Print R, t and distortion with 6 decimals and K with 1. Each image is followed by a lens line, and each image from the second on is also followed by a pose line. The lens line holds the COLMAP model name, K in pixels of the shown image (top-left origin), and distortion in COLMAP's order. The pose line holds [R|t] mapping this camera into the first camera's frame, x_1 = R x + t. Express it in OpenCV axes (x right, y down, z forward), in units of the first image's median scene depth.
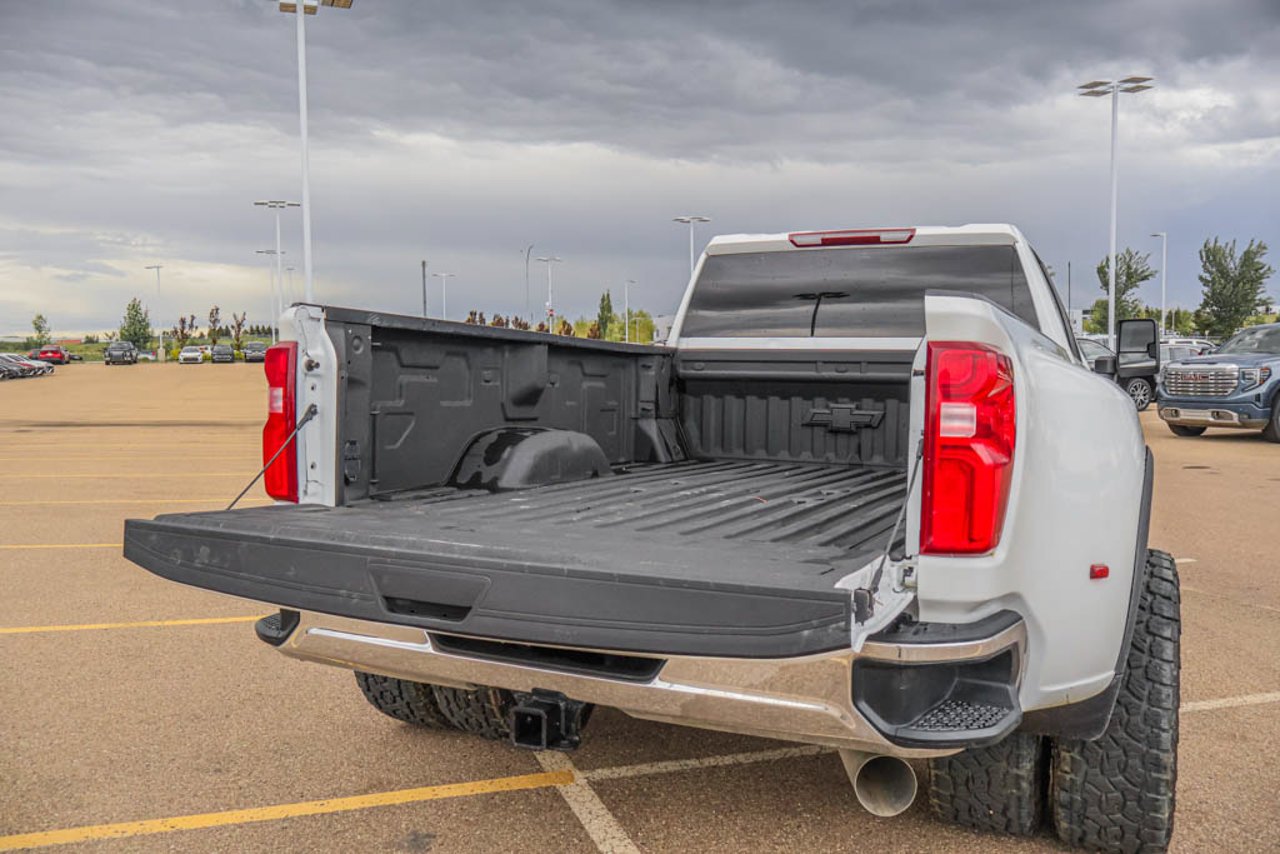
lens RADIAL K [[1059.3, 0, 640.0], [0, 1059.3, 427.0], [0, 0, 1]] dist [-0.009311, -0.003726]
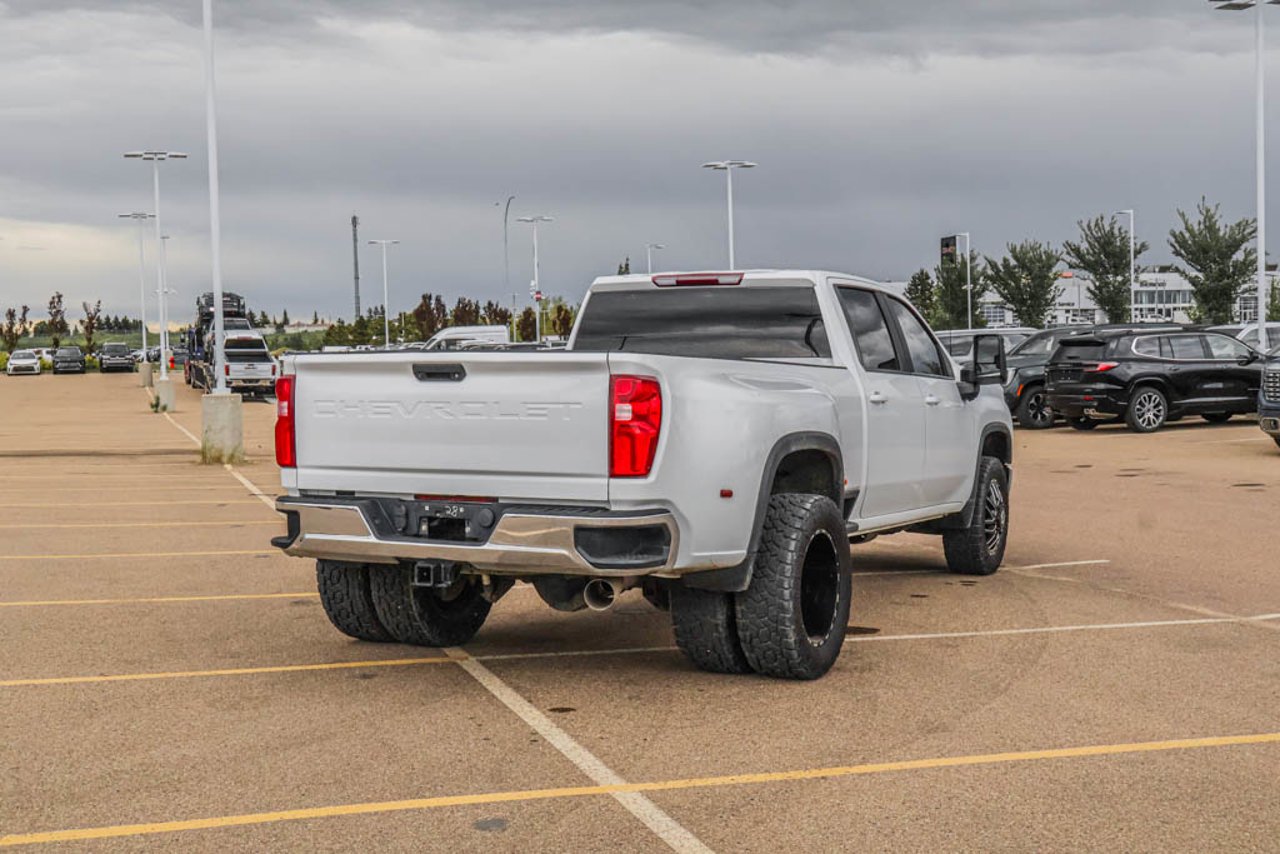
lens RADIAL K [[1635.2, 0, 640.0], [0, 1635.2, 427.0], [0, 0, 1]] dist [-0.004028, 0.004379]
pose [[0.999509, -0.011637, -0.029079, 0.179451], [0.010989, 0.999690, -0.022322, 0.040095], [0.029330, 0.021992, 0.999328, -0.938035]]
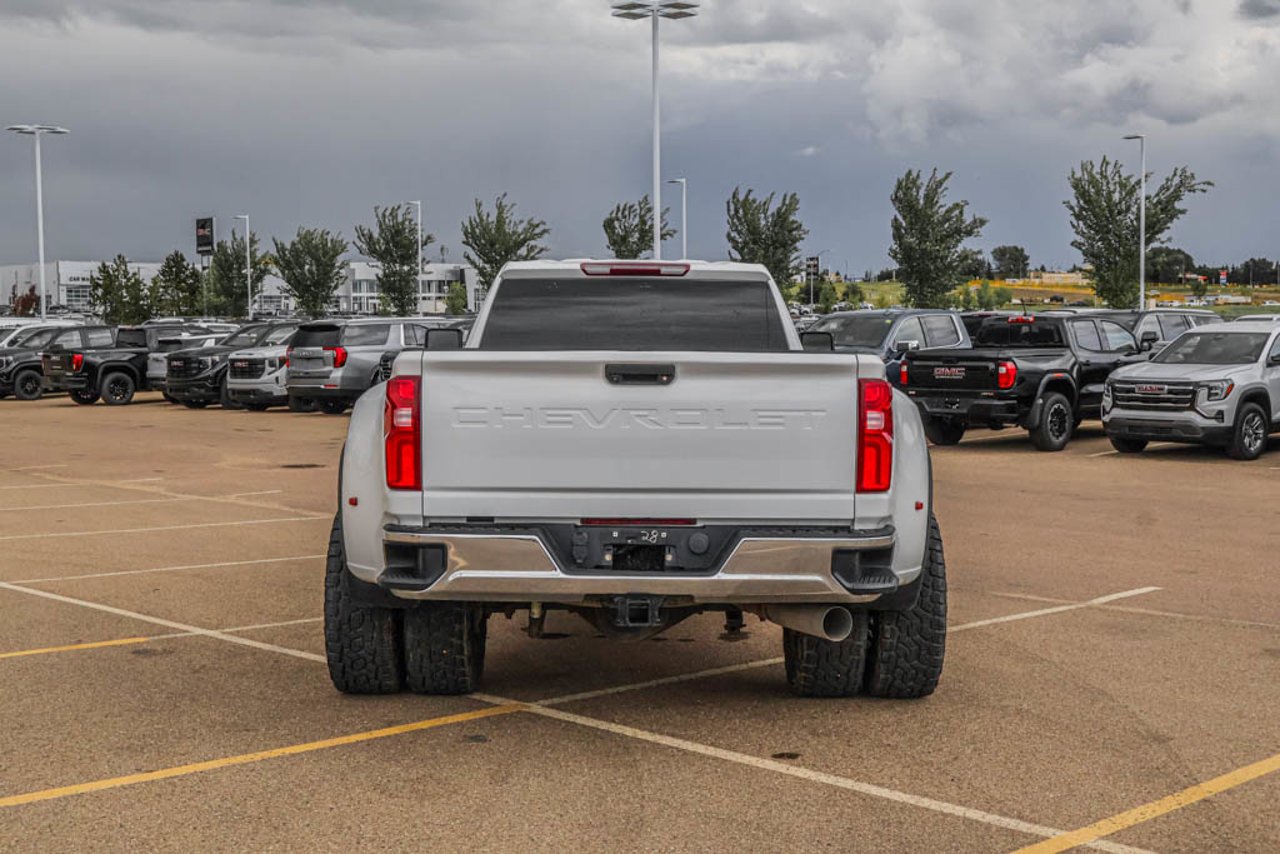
lens RADIAL K [[1635.2, 0, 640.0], [0, 1635.2, 427.0], [0, 0, 1]] dist [-0.004028, 0.004379]
pose [[0.901456, -0.021699, 0.432326, -0.563487], [0.026034, 0.999653, -0.004111, 0.002686], [-0.432087, 0.014961, 0.901708, -0.609884]]
